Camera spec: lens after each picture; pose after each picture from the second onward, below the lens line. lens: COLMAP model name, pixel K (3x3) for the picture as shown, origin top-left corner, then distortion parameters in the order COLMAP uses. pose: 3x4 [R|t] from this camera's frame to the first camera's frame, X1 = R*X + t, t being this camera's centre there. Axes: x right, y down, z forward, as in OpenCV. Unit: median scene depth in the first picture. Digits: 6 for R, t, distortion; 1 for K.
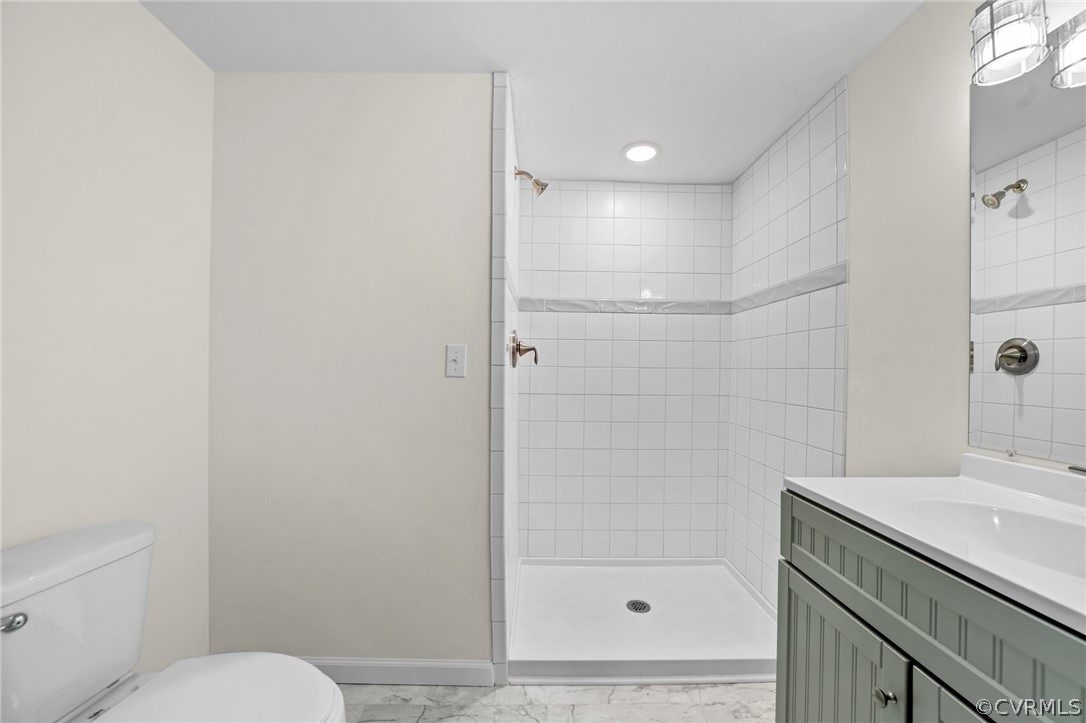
lens RADIAL K [[417.0, 0, 542.2], [0, 417.0, 365.7], [0, 0, 1]] dist [-0.001869, -0.000005]
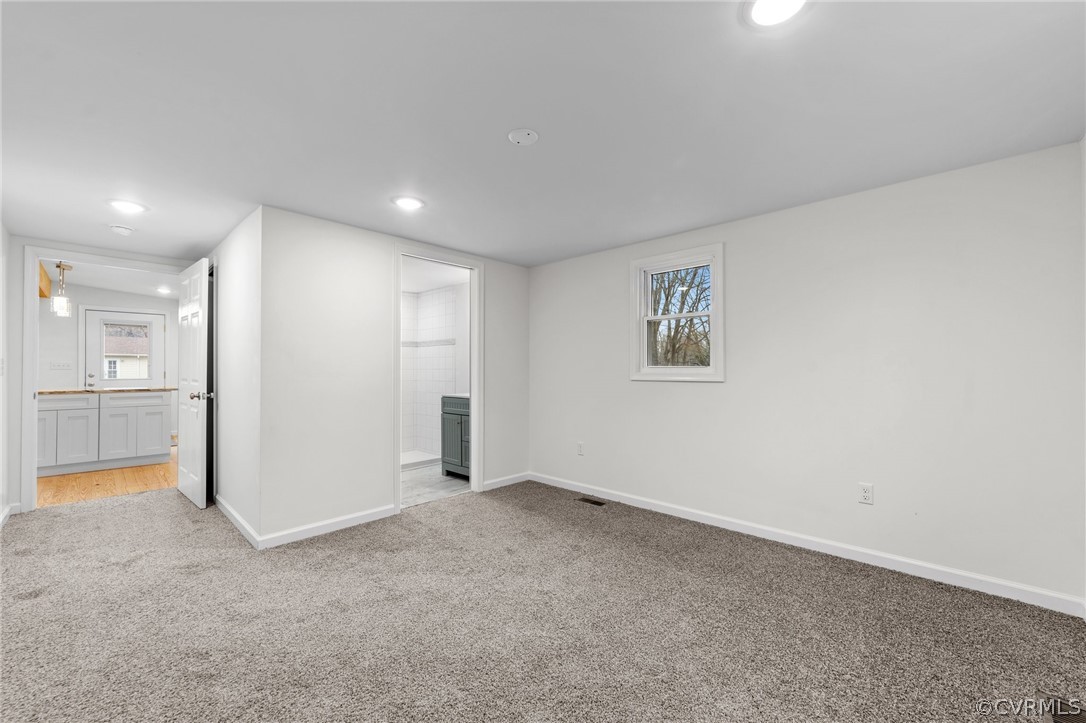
lens RADIAL K [[417.0, 0, 542.2], [0, 417.0, 365.7], [0, 0, 1]] dist [-0.001869, -0.000005]
pose [[0.689309, -0.004061, 0.724456, -1.206817], [0.002549, 0.999992, 0.003181, -0.029874], [-0.724463, -0.000347, 0.689314, -1.799813]]
